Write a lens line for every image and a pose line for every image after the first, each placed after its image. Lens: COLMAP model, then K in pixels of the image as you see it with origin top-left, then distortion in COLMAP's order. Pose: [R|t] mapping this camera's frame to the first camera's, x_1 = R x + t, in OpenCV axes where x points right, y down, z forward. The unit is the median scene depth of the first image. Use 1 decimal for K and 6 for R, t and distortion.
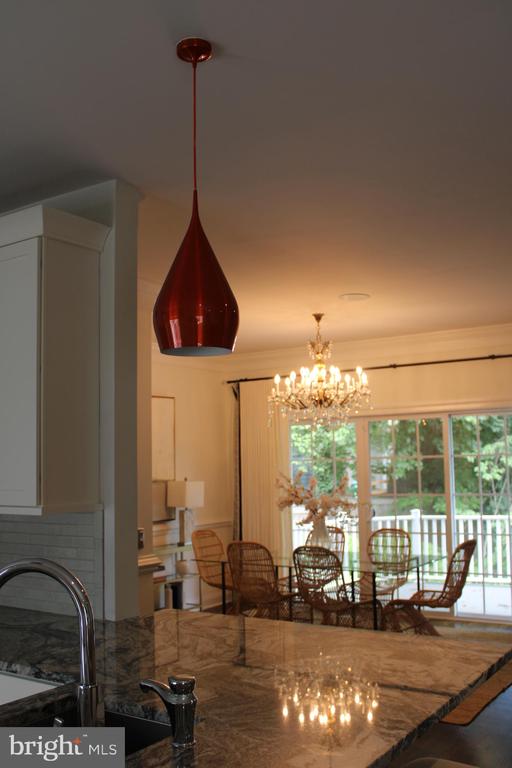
lens RADIAL K [[758.3, 0, 256.0], [0, 758.3, 384.0], [0, 0, 1]] dist [-0.104219, -0.002326]
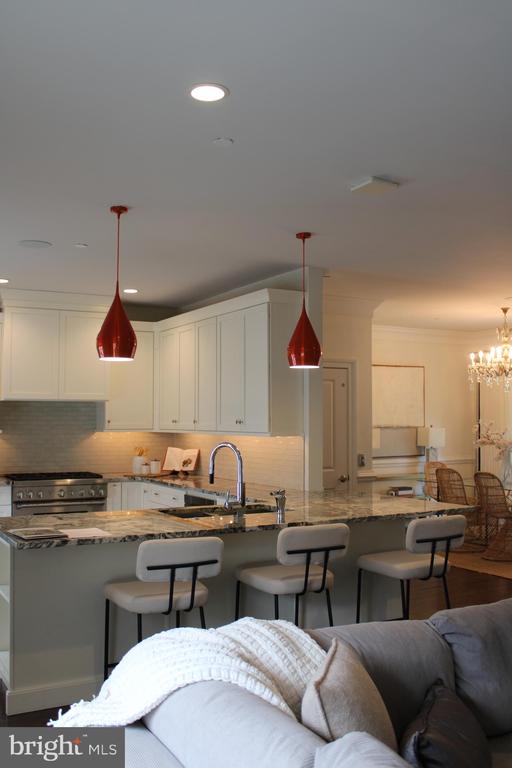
lens RADIAL K [[714.3, 0, 256.0], [0, 714.3, 384.0], [0, 0, 1]] dist [-0.111182, 0.000652]
pose [[0.891648, 0.001692, -0.452727, 0.258936], [0.026417, 0.998095, 0.055760, -0.037854], [0.451958, -0.061678, 0.889904, -0.351720]]
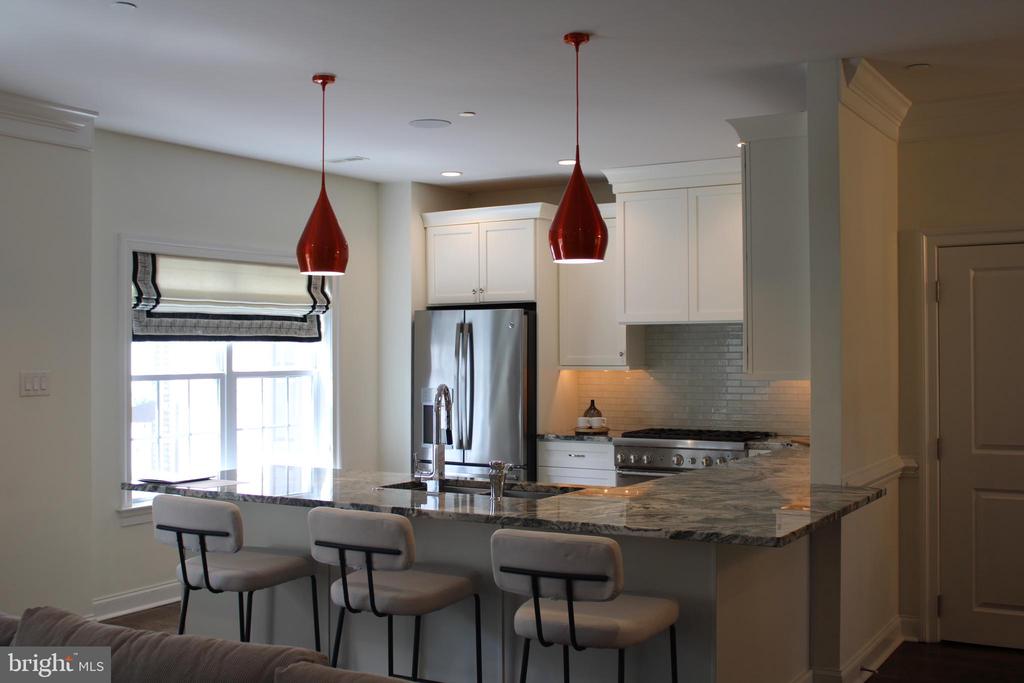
lens RADIAL K [[1149.5, 0, 512.0], [0, 1149.5, 341.5], [0, 0, 1]] dist [0.004830, 0.009493]
pose [[0.062062, 0.016896, -0.997929, 0.671186], [0.106619, 0.994023, 0.023460, 0.013456], [0.992361, -0.107854, 0.059889, 0.235824]]
